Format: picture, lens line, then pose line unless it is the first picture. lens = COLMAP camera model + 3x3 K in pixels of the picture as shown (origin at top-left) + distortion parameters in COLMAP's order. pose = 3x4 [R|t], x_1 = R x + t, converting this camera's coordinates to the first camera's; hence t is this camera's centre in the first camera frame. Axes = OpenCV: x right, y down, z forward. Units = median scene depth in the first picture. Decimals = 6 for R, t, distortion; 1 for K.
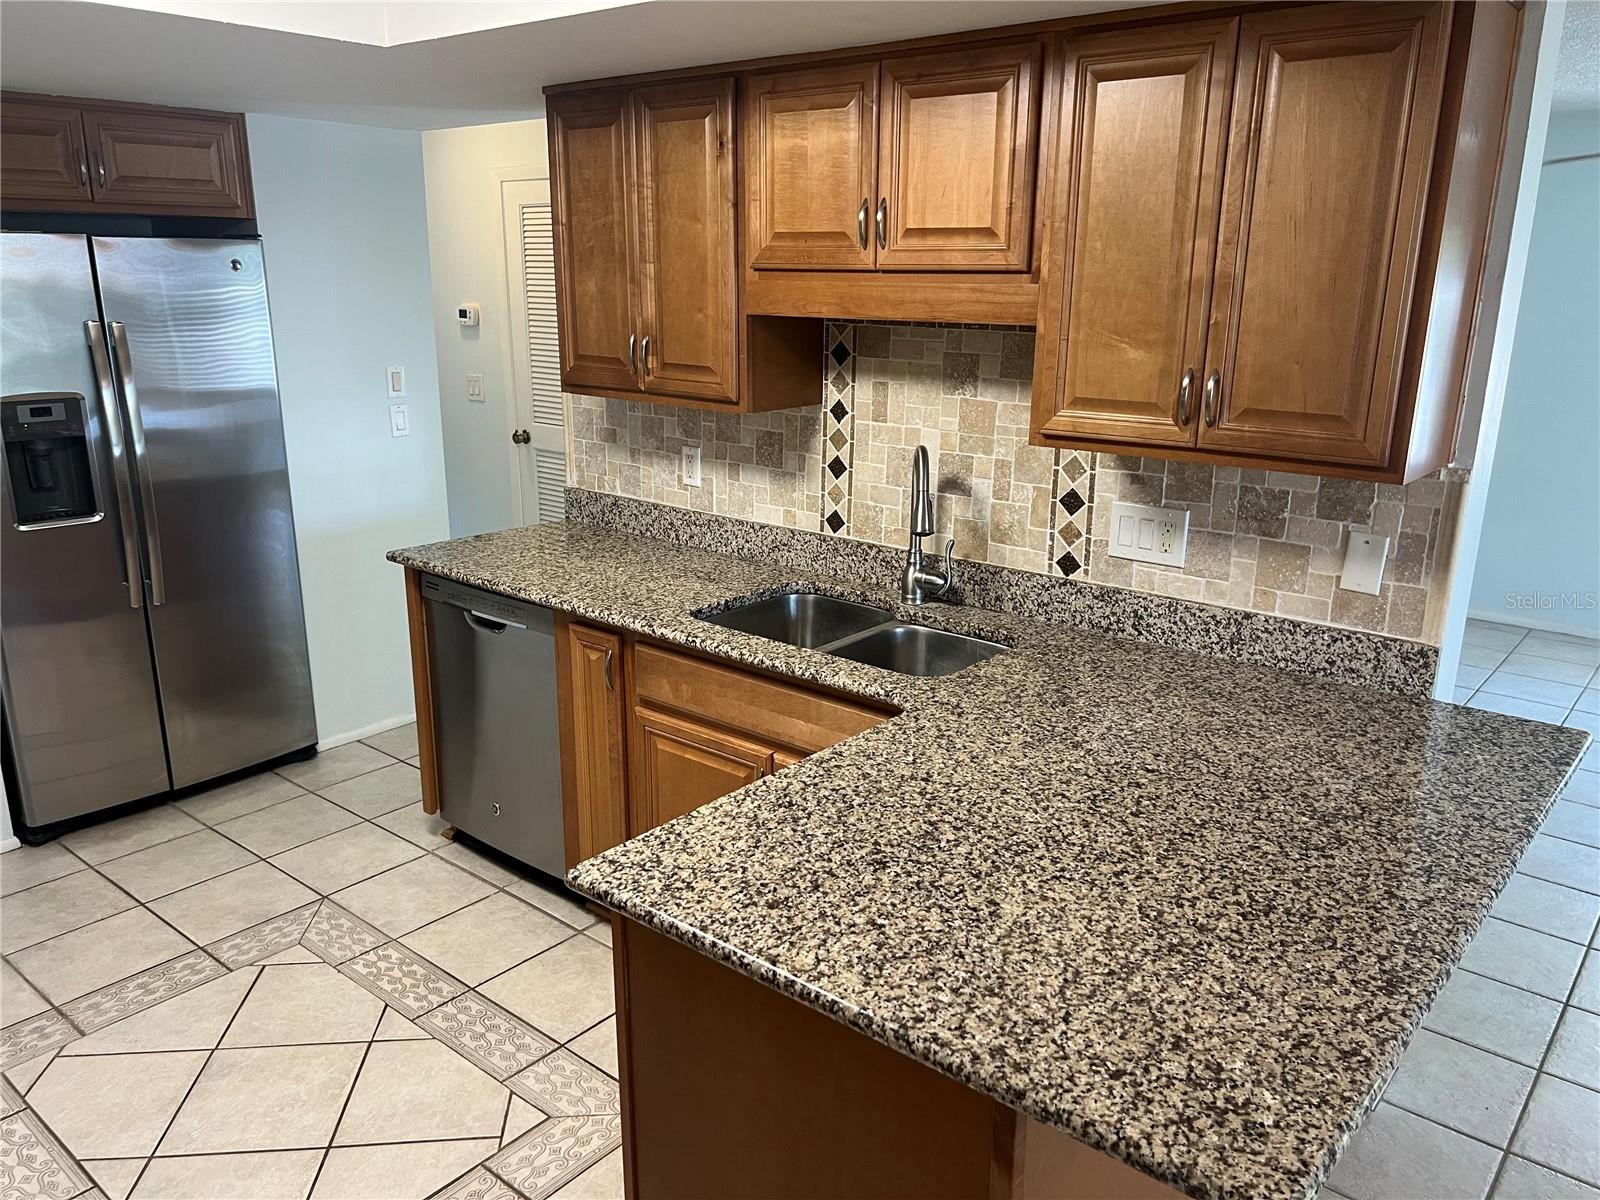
lens RADIAL K [[1200.9, 0, 791.1], [0, 1200.9, 612.3], [0, 0, 1]] dist [0.064633, -0.079701]
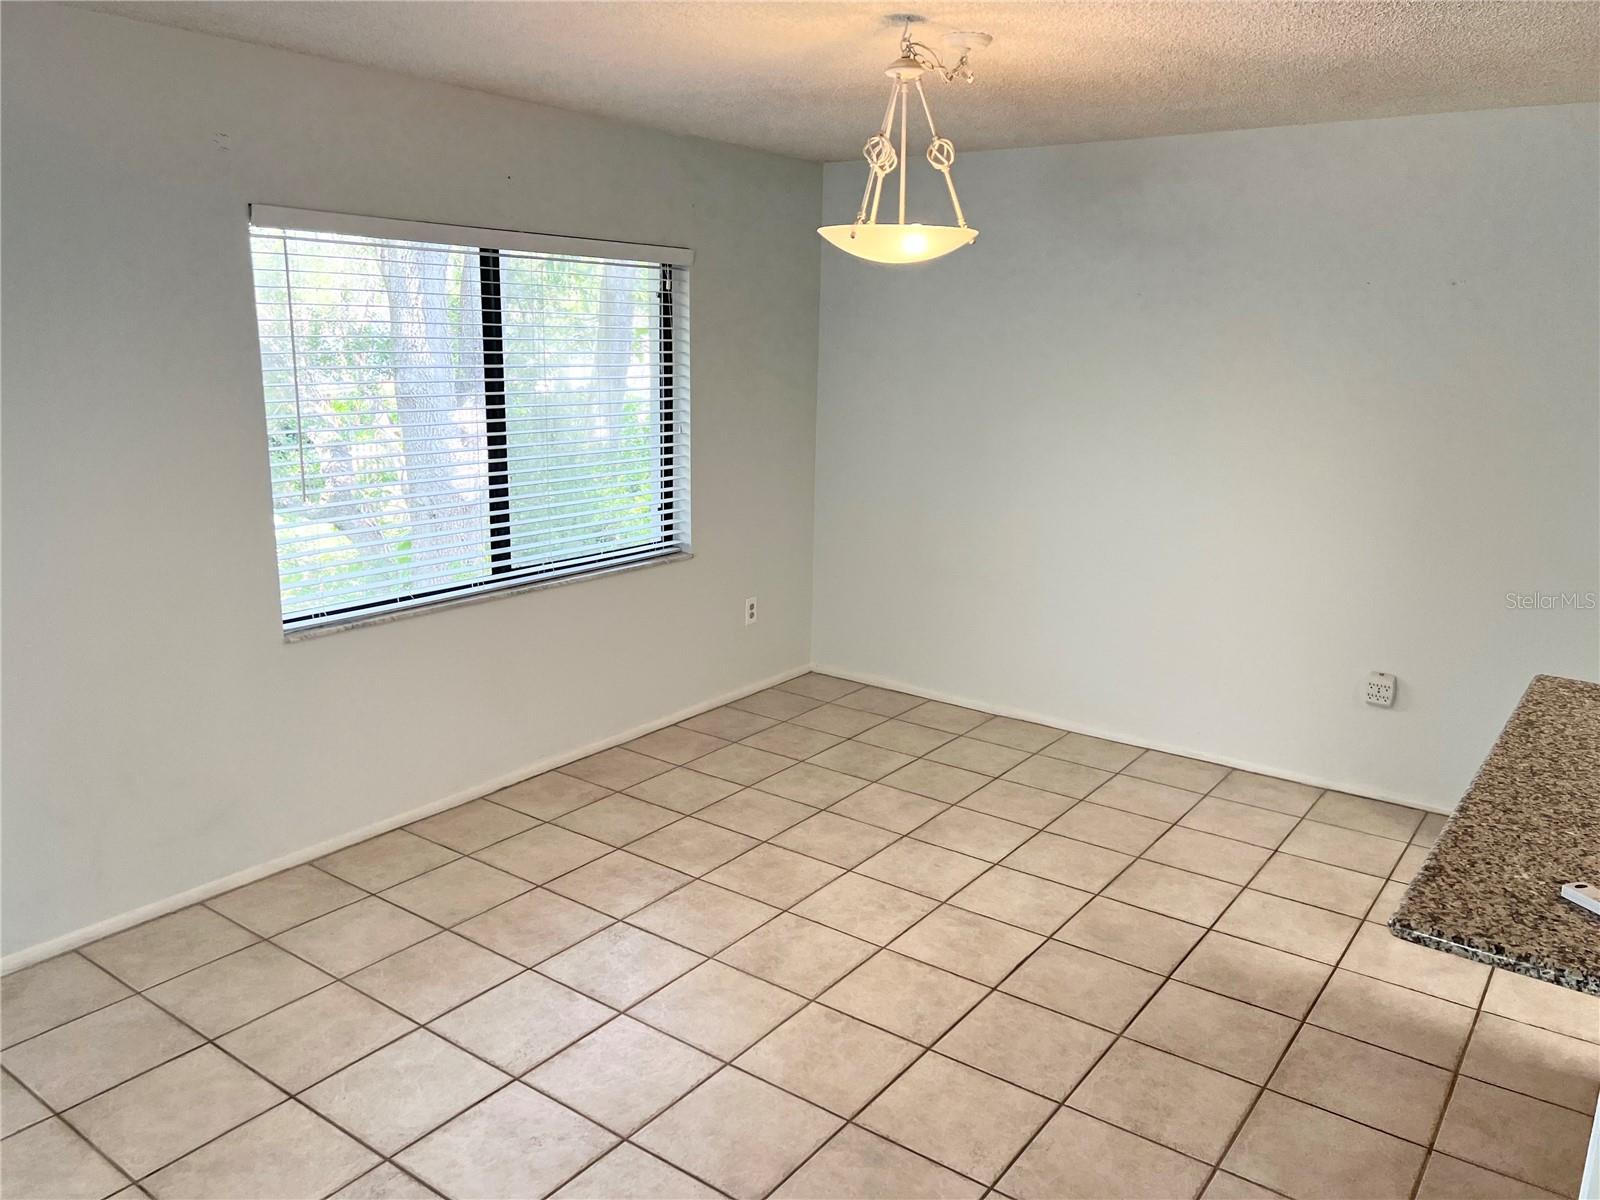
lens RADIAL K [[1200.9, 0, 787.3], [0, 1200.9, 594.7], [0, 0, 1]] dist [0.064633, -0.079701]
pose [[-0.997810, -0.015412, -0.064324, 0.832567], [-0.044314, 0.877723, 0.477114, -0.321214], [0.049106, 0.478920, -0.876484, 1.187716]]
